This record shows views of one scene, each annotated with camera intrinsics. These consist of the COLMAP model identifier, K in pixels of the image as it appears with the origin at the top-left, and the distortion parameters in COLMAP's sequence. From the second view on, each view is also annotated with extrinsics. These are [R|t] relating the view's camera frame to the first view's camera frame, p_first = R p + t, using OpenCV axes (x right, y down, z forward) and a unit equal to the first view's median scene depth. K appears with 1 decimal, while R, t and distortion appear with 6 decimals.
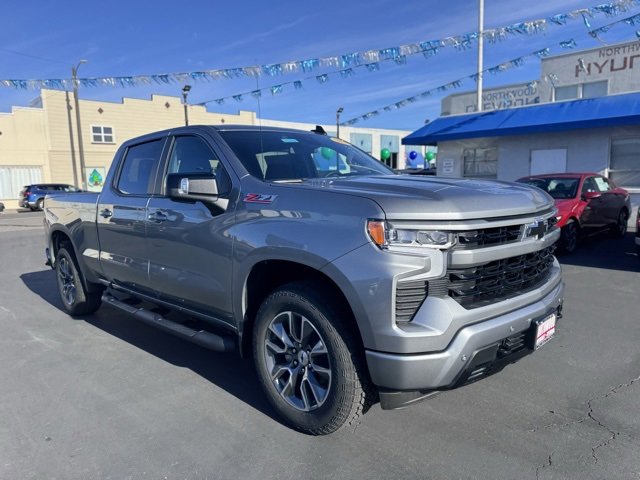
lens RADIAL K [[462.0, 0, 323.0], [0, 462.0, 243.1], [0, 0, 1]] dist [0.046250, -0.056713]
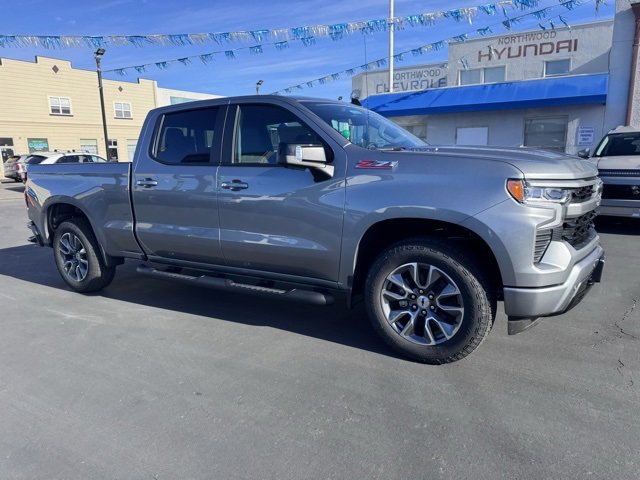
lens RADIAL K [[462.0, 0, 323.0], [0, 462.0, 243.1], [0, 0, 1]] dist [0.046250, -0.056713]
pose [[0.974207, -0.035033, 0.222920, -0.300169], [0.023687, 0.998294, 0.053367, 0.017604], [-0.224409, -0.046710, 0.973375, -0.039236]]
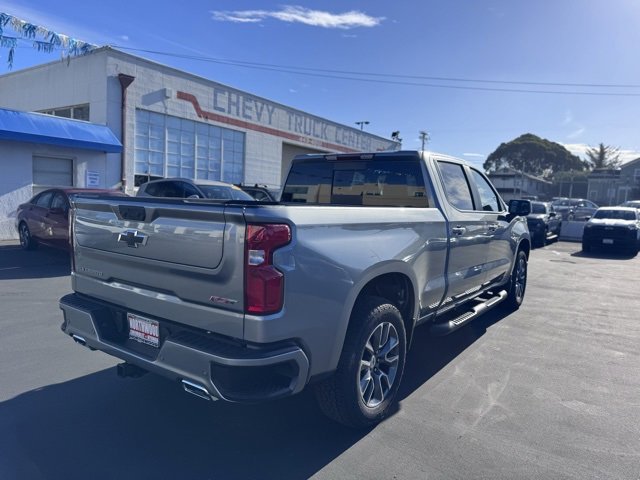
lens RADIAL K [[458.2, 0, 310.2], [0, 458.2, 251.1], [0, 0, 1]] dist [0.130858, -0.230149]
pose [[-0.153305, -0.084426, 0.984566, -1.227825], [0.094992, 0.990470, 0.099724, -0.124465], [-0.983603, 0.108814, -0.143824, 1.287334]]
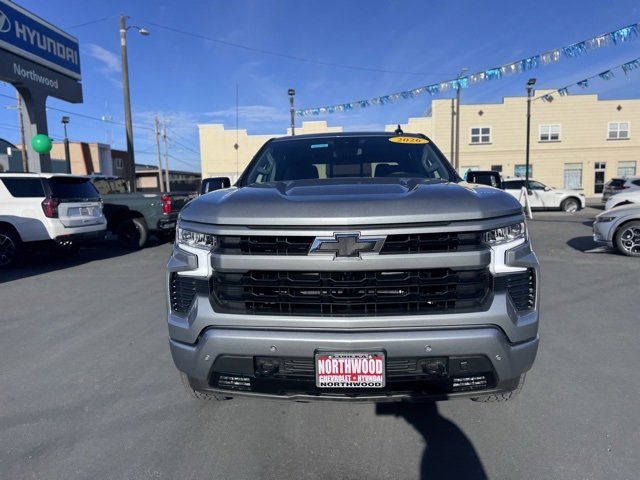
lens RADIAL K [[461.6, 0, 322.8], [0, 461.6, 233.5], [0, 0, 1]] dist [0.044709, -0.036563]
pose [[0.666346, 0.084290, -0.740863, 0.559072], [-0.095024, 0.995088, 0.027747, -0.037079], [0.739563, 0.051911, 0.671082, 0.223506]]
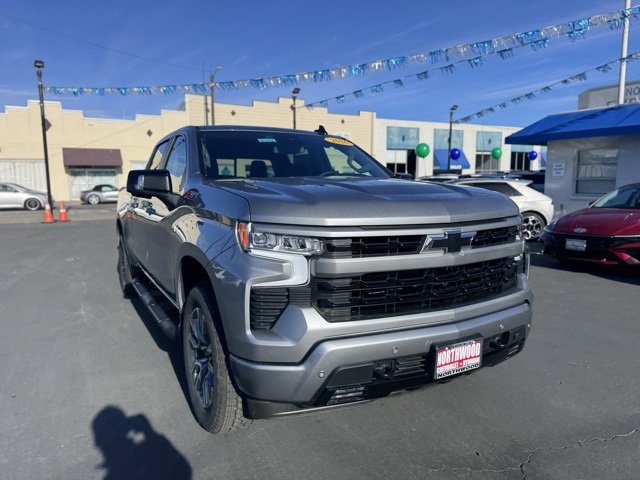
lens RADIAL K [[460.7, 0, 323.7], [0, 460.7, 238.7], [0, 0, 1]] dist [0.051805, -0.062605]
pose [[0.961287, 0.059232, -0.269106, 0.249661], [-0.061220, 0.998124, 0.001007, -0.011633], [0.268661, 0.015506, 0.963110, 0.048469]]
